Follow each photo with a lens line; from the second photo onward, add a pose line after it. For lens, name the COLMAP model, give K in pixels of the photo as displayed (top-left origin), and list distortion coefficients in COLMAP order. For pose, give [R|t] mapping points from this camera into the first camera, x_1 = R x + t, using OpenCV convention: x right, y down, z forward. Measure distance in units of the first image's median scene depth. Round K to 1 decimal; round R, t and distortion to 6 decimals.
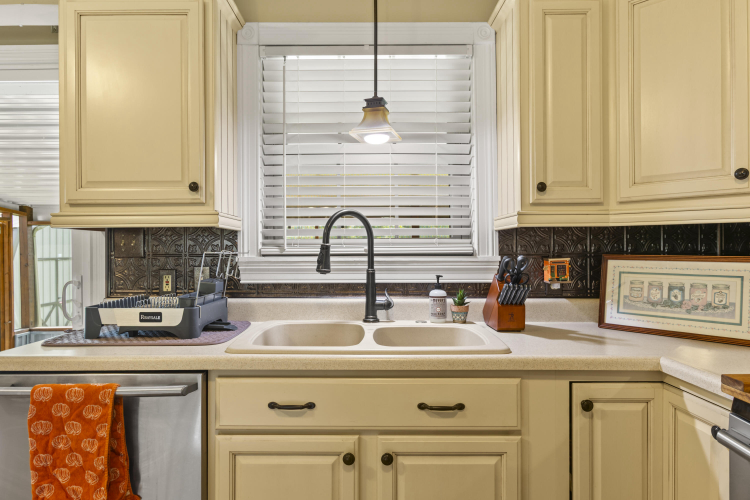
lens RADIAL K [[467.0, 0, 375.0], [0, 467.0, 250.0], [0, 0, 1]] dist [-0.001615, -0.001093]
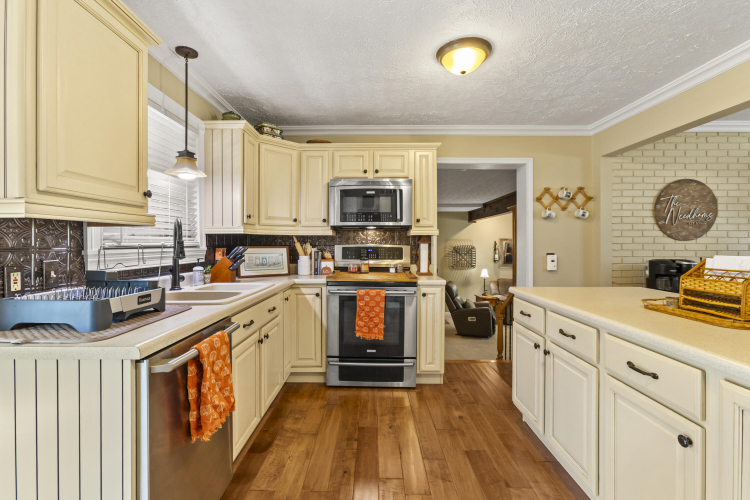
lens RADIAL K [[338.9, 0, 373.7], [0, 338.9, 244.3], [0, 0, 1]] dist [-0.022904, 0.000703]
pose [[0.000015, -0.000108, 1.000000, -1.144161], [0.004765, 0.999989, 0.000108, 0.004112], [-0.999989, 0.004765, 0.000016, 0.343572]]
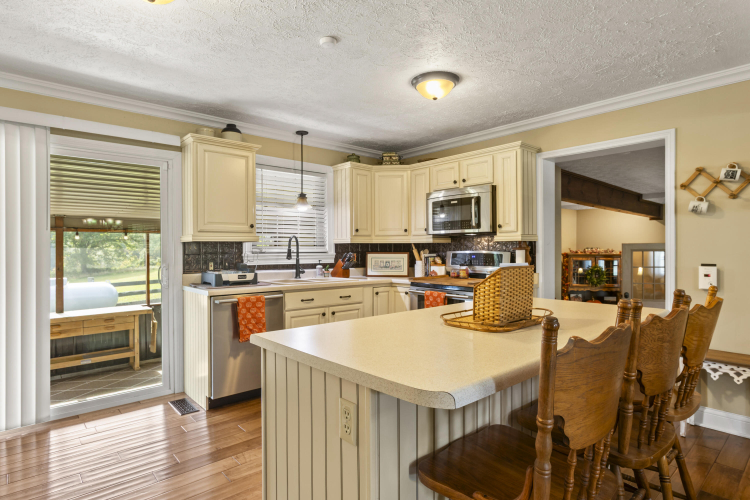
lens RADIAL K [[420.2, 0, 375.0], [0, 420.2, 250.0], [0, 0, 1]] dist [0.002442, 0.000237]
pose [[0.744401, -0.000730, 0.667732, -1.257463], [0.004957, 0.999978, -0.004433, 0.007799], [-0.667714, 0.006610, 0.744388, -1.029479]]
